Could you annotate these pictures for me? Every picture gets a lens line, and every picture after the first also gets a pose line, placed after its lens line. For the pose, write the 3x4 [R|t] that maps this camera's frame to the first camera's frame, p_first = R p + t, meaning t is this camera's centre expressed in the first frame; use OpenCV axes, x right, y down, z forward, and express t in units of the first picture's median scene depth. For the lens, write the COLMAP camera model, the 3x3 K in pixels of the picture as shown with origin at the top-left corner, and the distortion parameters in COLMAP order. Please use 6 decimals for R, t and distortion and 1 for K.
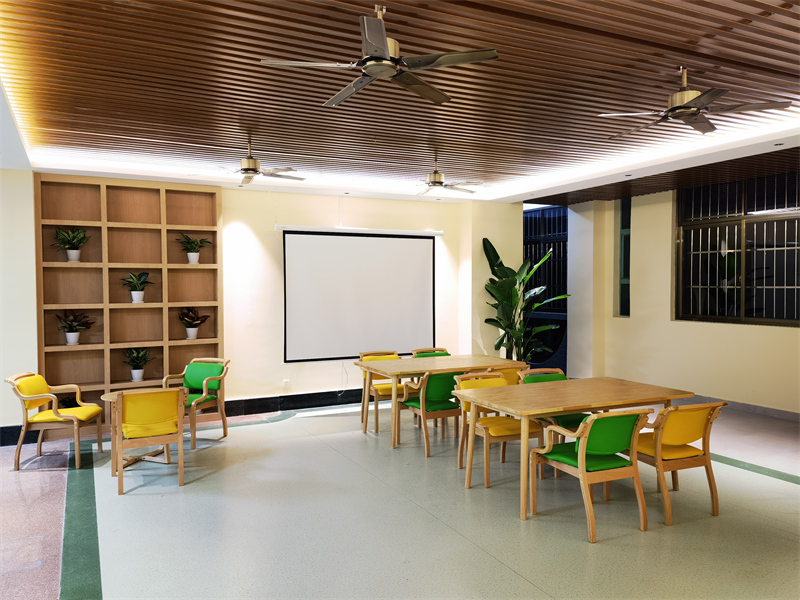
lens RADIAL K [[638.1, 0, 400.2], [0, 638.1, 300.1], [0, 0, 1]] dist [0.103396, -0.078227]
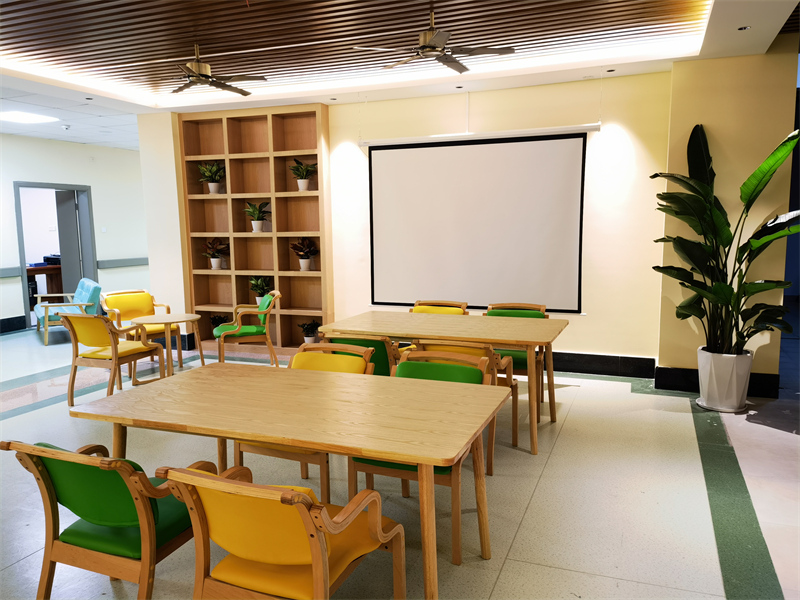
lens RADIAL K [[638.1, 0, 399.8], [0, 638.1, 297.4], [0, 0, 1]] dist [0.103396, -0.078227]
pose [[0.661736, 0.083167, -0.745110, 0.496334], [-0.008263, 0.994577, 0.103673, -0.000358], [0.749691, -0.062447, 0.658835, 0.478786]]
